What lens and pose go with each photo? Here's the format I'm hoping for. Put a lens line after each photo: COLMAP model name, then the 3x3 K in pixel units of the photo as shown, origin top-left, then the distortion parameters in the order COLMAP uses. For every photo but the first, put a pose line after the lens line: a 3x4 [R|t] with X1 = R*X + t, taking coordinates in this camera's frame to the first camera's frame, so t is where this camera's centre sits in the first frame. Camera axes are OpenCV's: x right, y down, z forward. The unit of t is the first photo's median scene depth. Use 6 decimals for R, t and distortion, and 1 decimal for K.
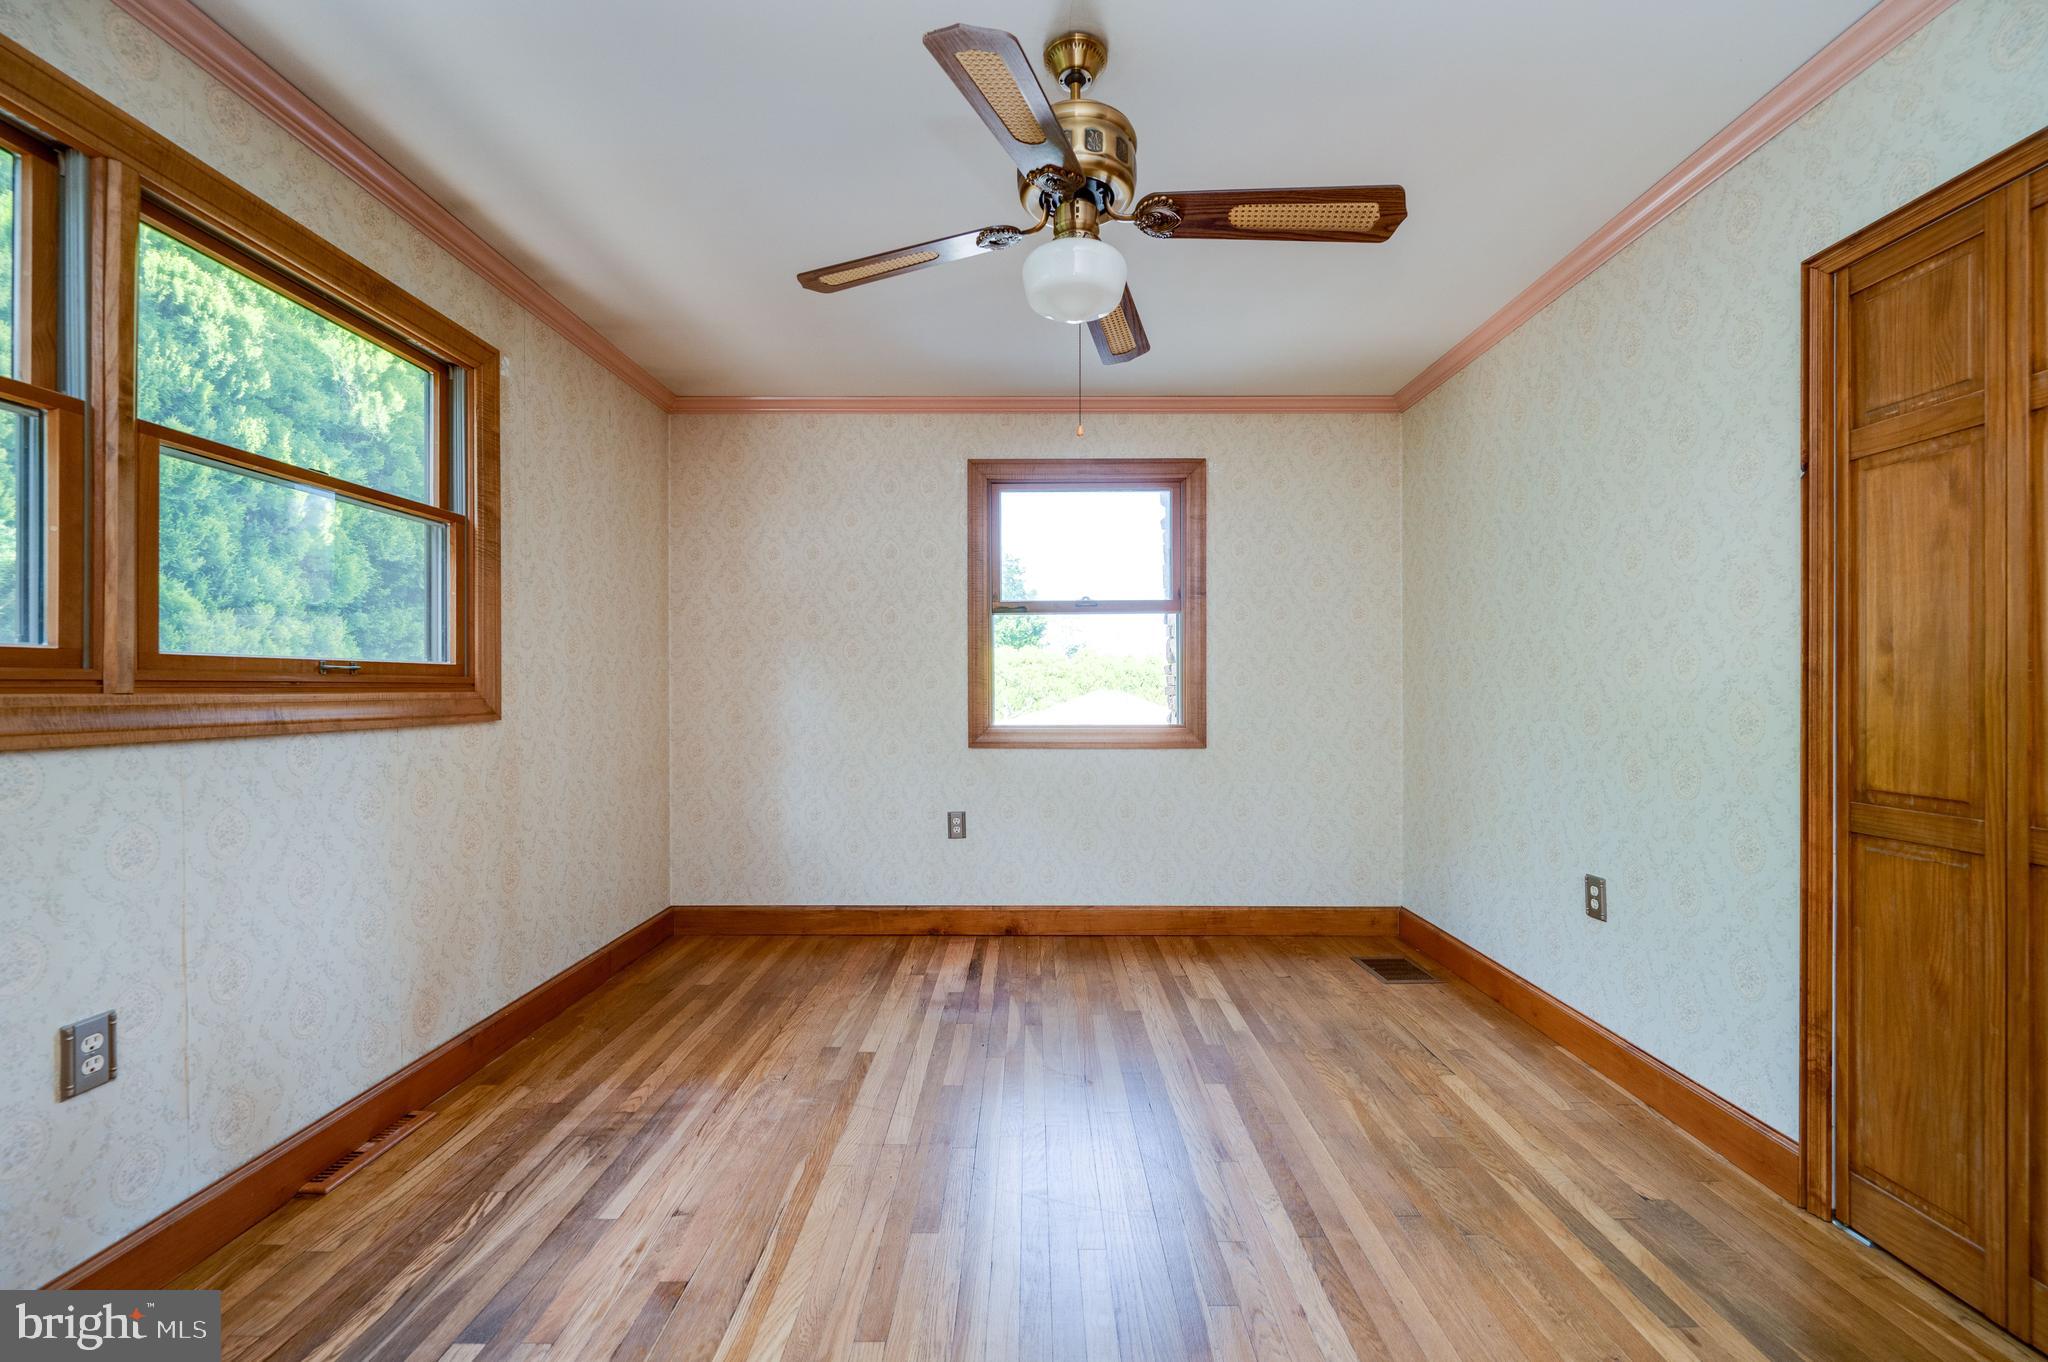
lens RADIAL K [[845.4, 0, 1015.1], [0, 845.4, 685.8], [0, 0, 1]] dist [-0.001954, -0.000173]
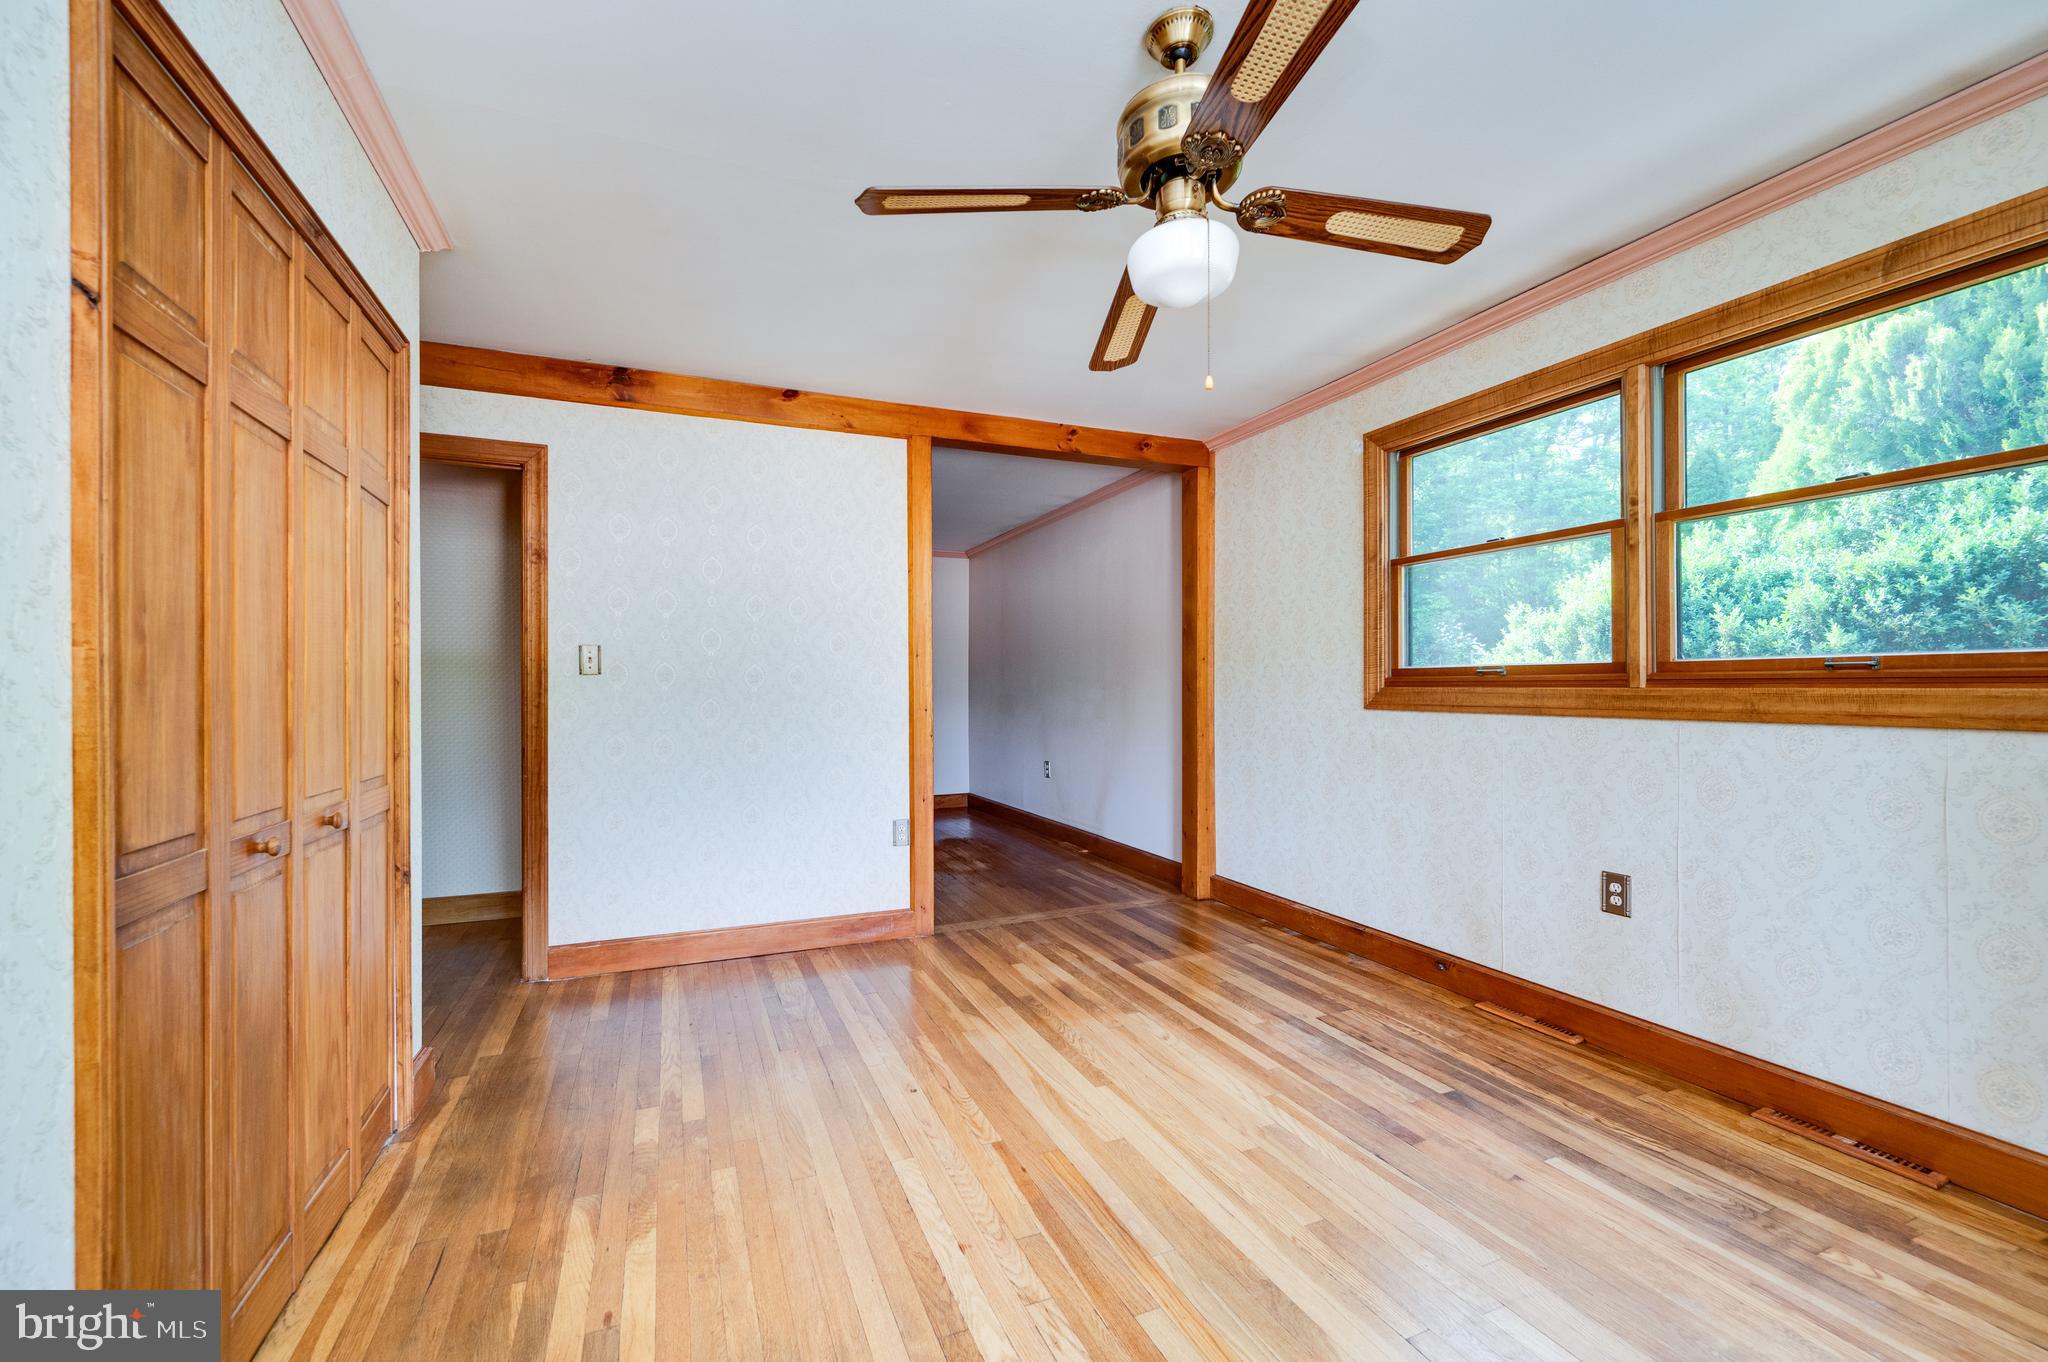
lens RADIAL K [[845.4, 0, 1021.6], [0, 845.4, 686.3], [0, 0, 1]] dist [-0.001954, -0.000173]
pose [[-0.916330, 0.004817, -0.400395, 0.633385], [0.007187, 0.999964, -0.004417, 0.004554], [0.400360, -0.006926, -0.916332, 1.834198]]
